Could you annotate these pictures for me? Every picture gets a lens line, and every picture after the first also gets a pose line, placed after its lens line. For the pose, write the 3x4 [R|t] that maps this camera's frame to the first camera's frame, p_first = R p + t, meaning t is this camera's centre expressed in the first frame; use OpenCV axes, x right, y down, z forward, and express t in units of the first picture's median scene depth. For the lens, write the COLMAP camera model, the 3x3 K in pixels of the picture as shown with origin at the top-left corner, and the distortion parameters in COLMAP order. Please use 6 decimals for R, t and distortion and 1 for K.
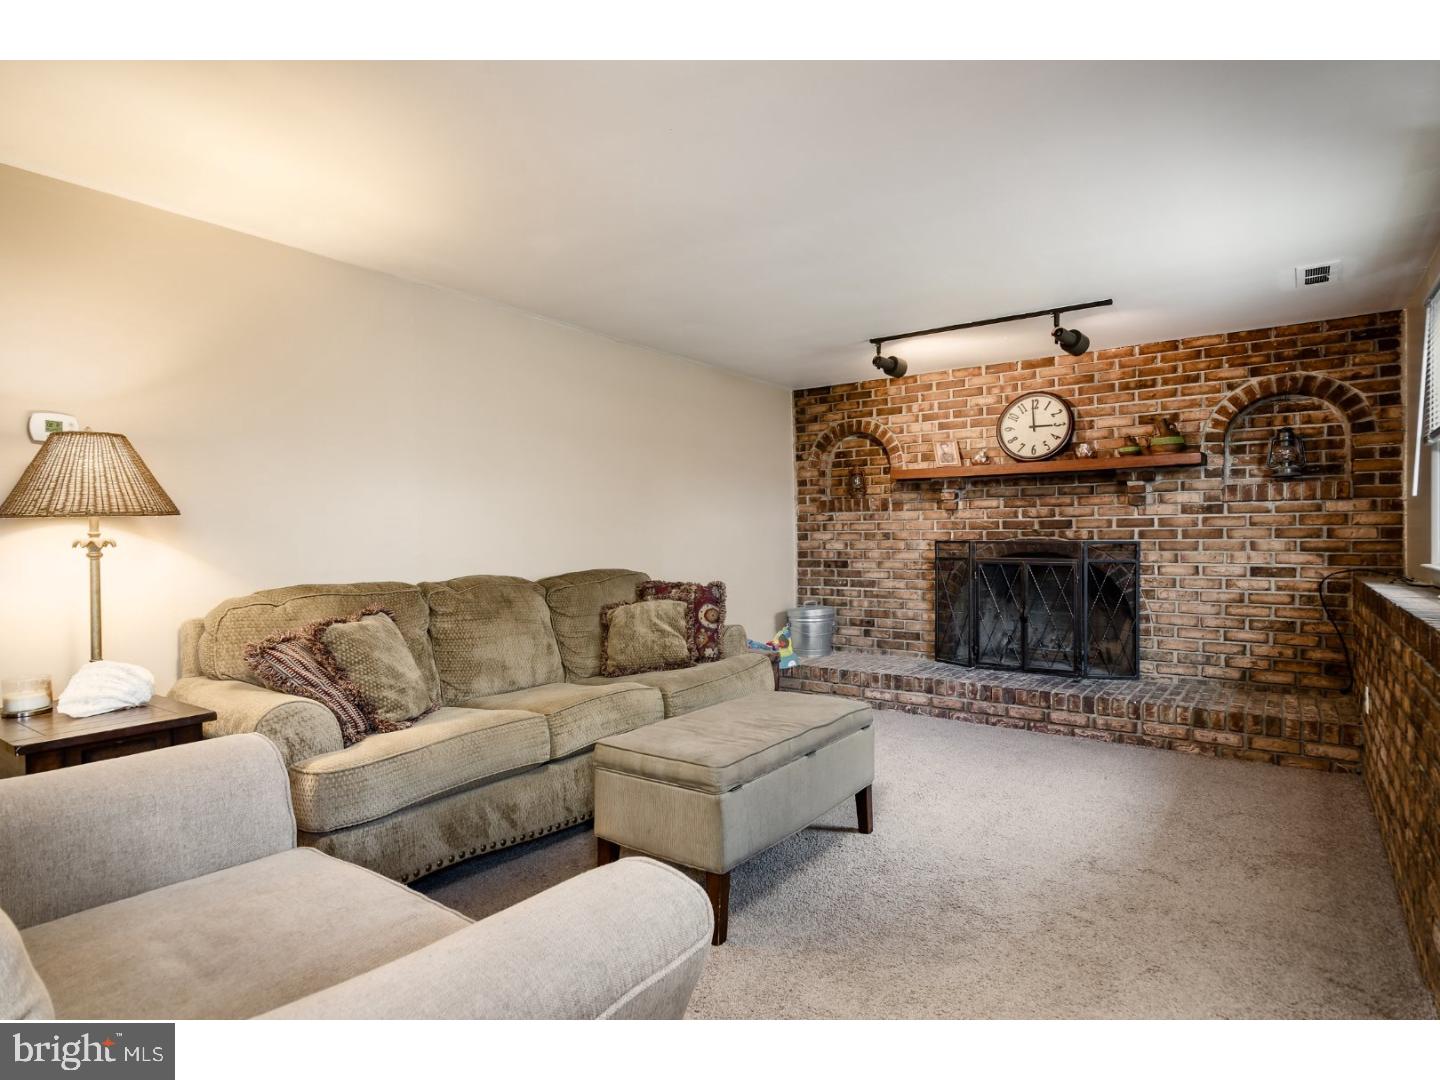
lens RADIAL K [[754.5, 0, 711.6], [0, 754.5, 542.1], [0, 0, 1]] dist [0.003870, -0.001783]
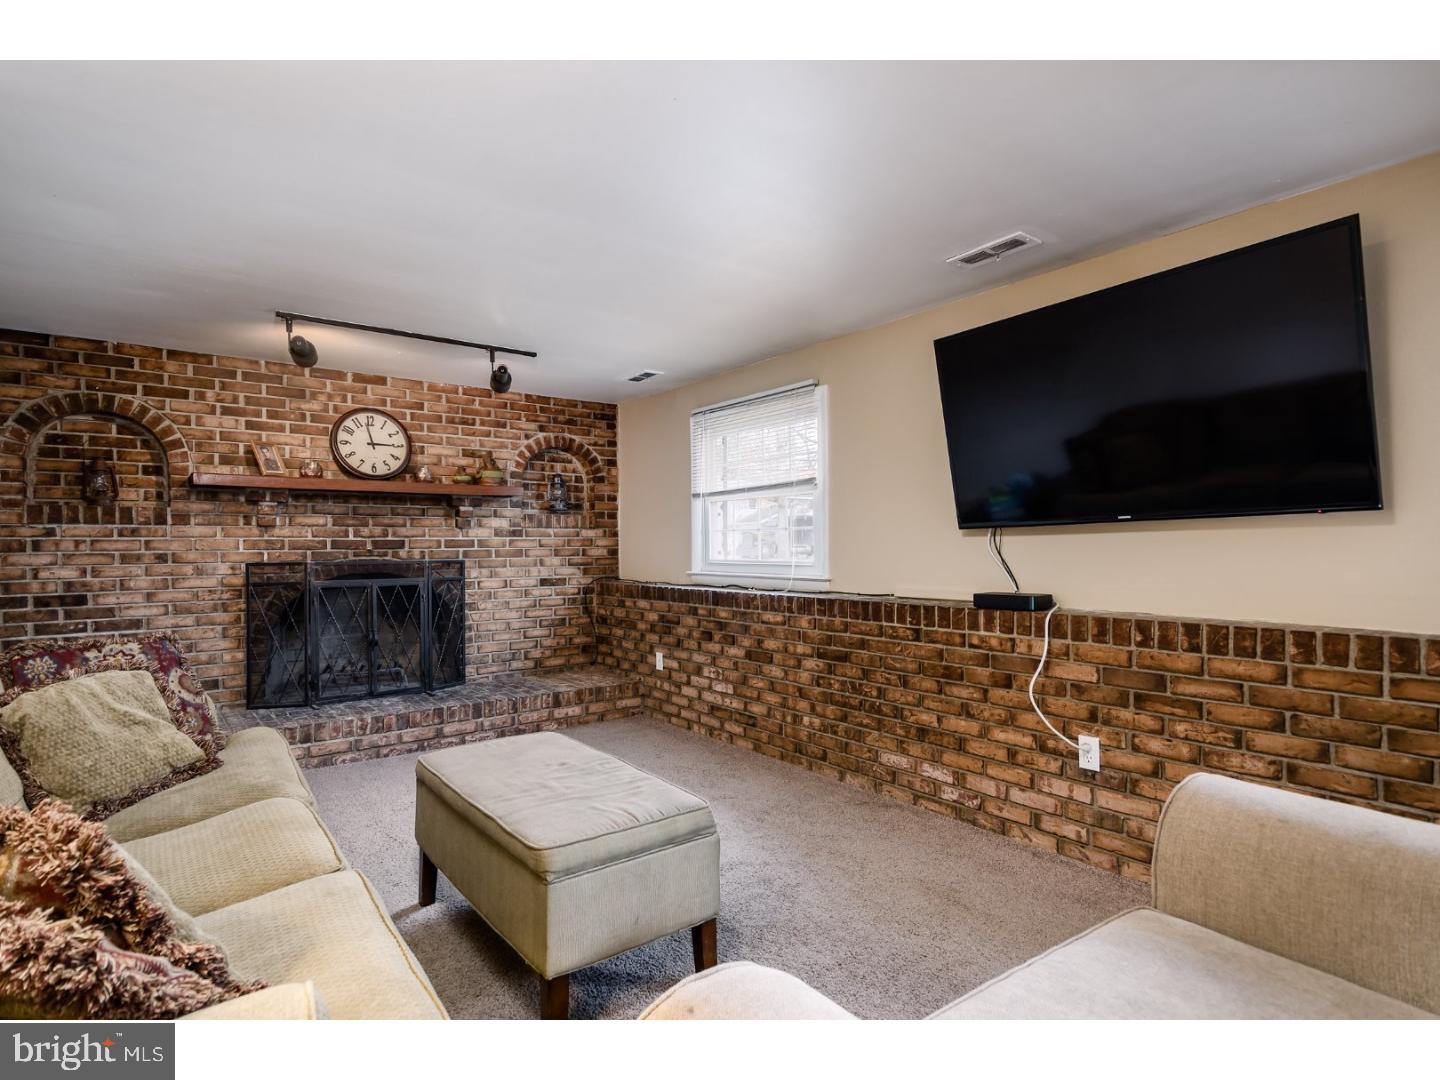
lens RADIAL K [[754.5, 0, 709.3], [0, 754.5, 547.9], [0, 0, 1]] dist [0.003870, -0.001783]
pose [[0.293205, 0.001338, 0.956049, -0.403856], [0.013563, 0.999893, -0.005559, -0.008267], [-0.955953, 0.014597, 0.293155, 0.323138]]
